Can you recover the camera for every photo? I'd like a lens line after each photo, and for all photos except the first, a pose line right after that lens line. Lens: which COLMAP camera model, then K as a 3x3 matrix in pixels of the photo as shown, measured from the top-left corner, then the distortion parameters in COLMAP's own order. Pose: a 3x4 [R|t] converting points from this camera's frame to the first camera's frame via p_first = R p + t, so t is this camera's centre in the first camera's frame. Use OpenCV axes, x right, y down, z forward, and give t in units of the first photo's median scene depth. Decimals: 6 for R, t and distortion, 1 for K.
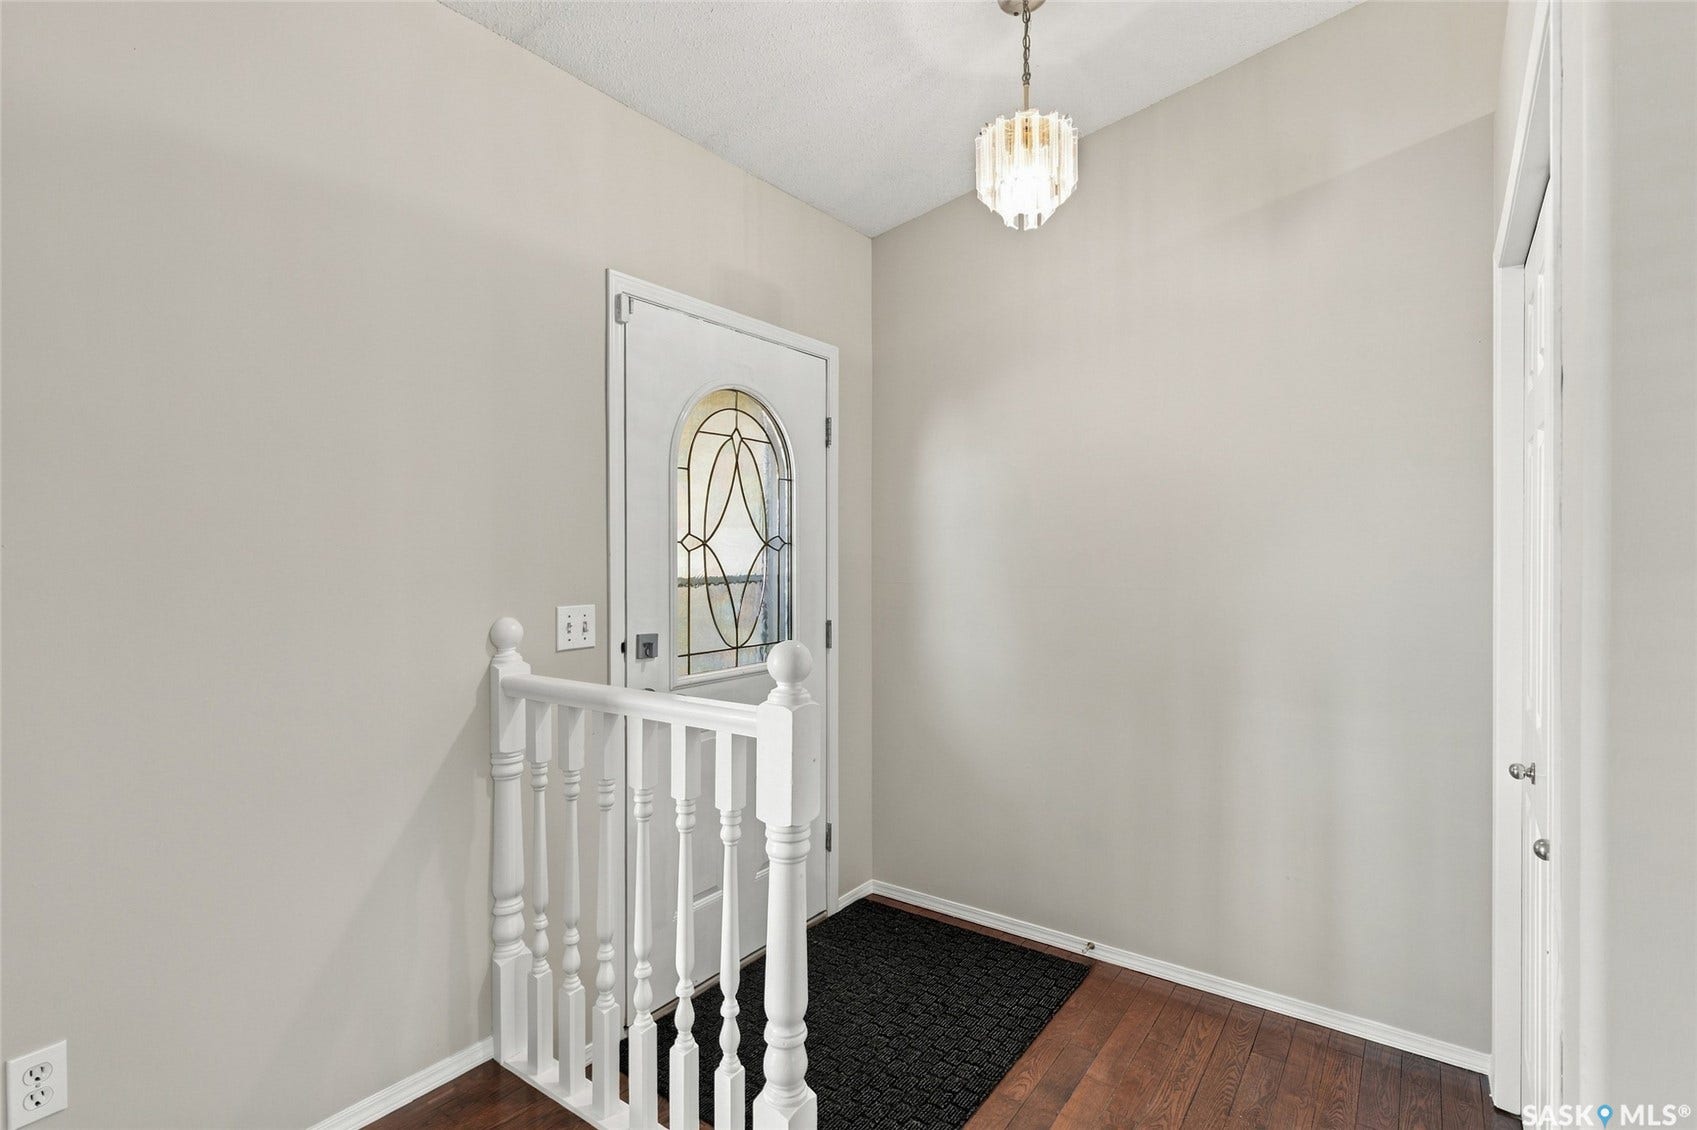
lens RADIAL K [[812.0, 0, 865.5], [0, 812.0, 554.6], [0, 0, 1]] dist [0.001212, -0.003226]
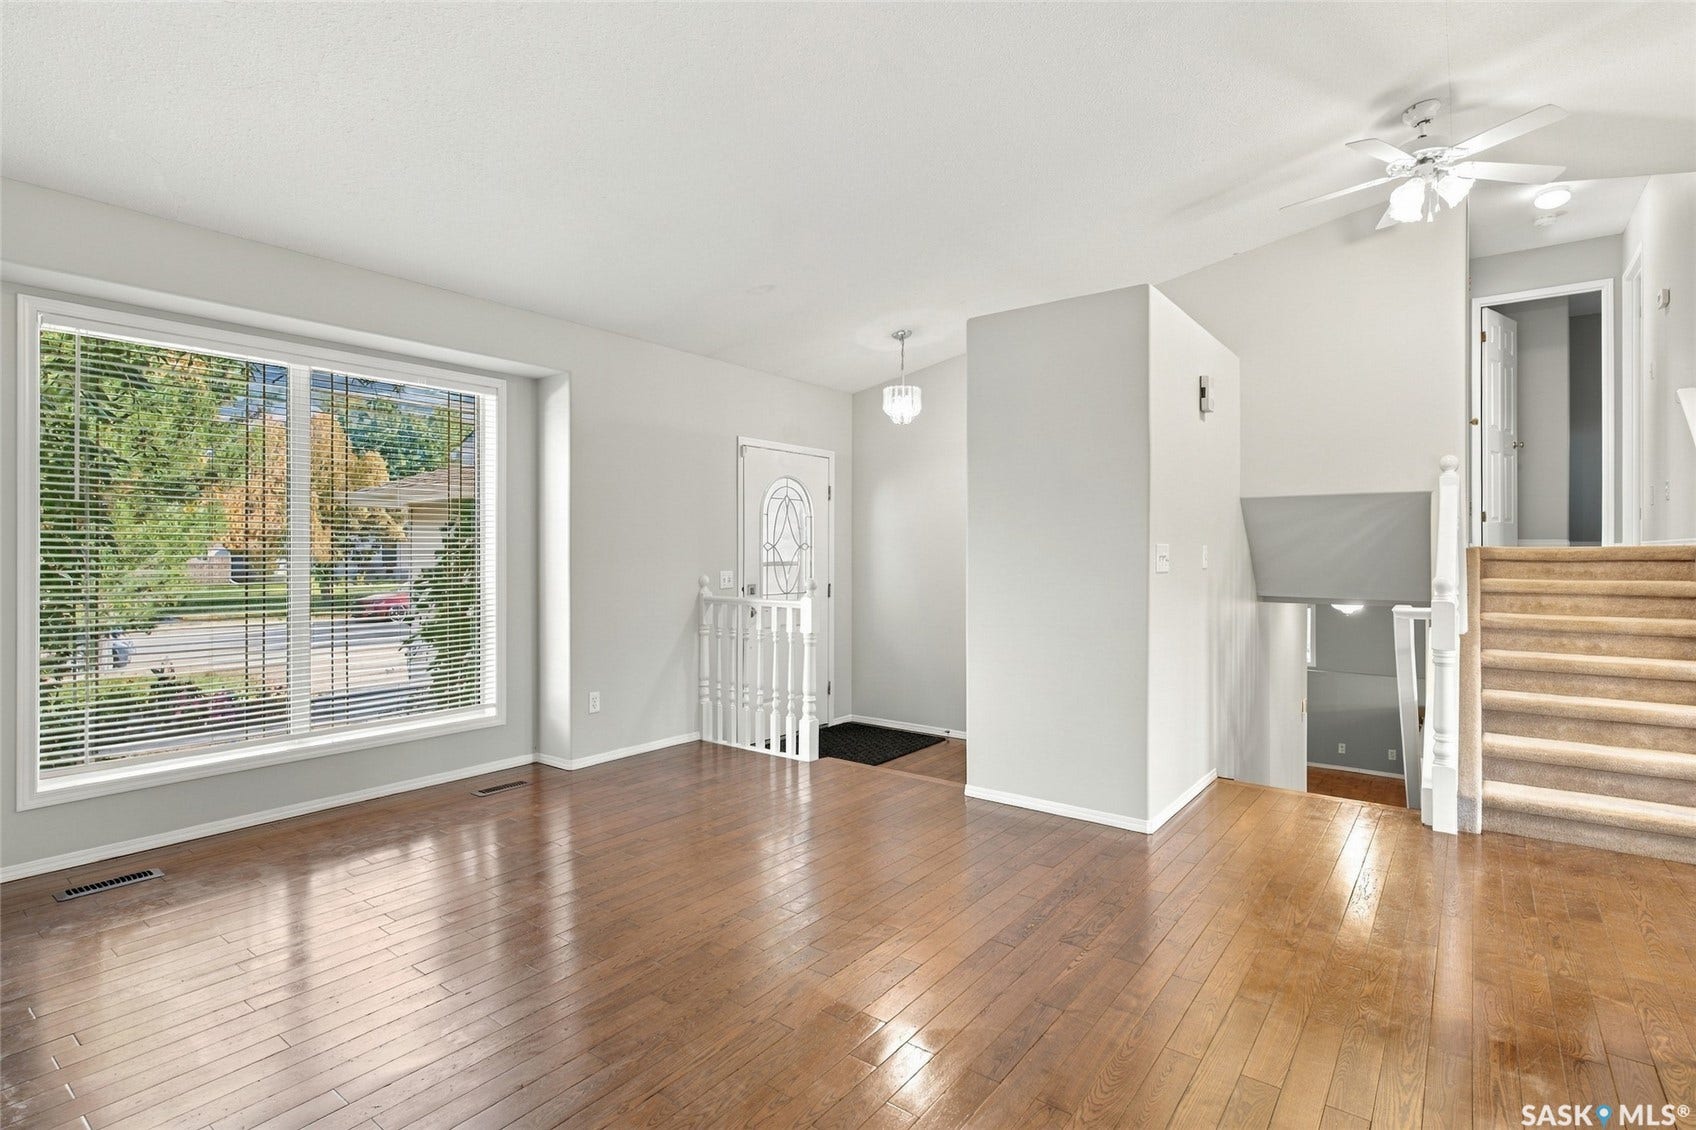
lens RADIAL K [[811.5, 0, 843.0], [0, 811.5, 554.6], [0, 0, 1]] dist [0.001212, -0.003226]
pose [[0.998641, 0.000784, -0.052103, 0.148016], [-0.001160, 0.999974, -0.007186, 0.030801], [0.052096, 0.007236, 0.998616, -1.618913]]
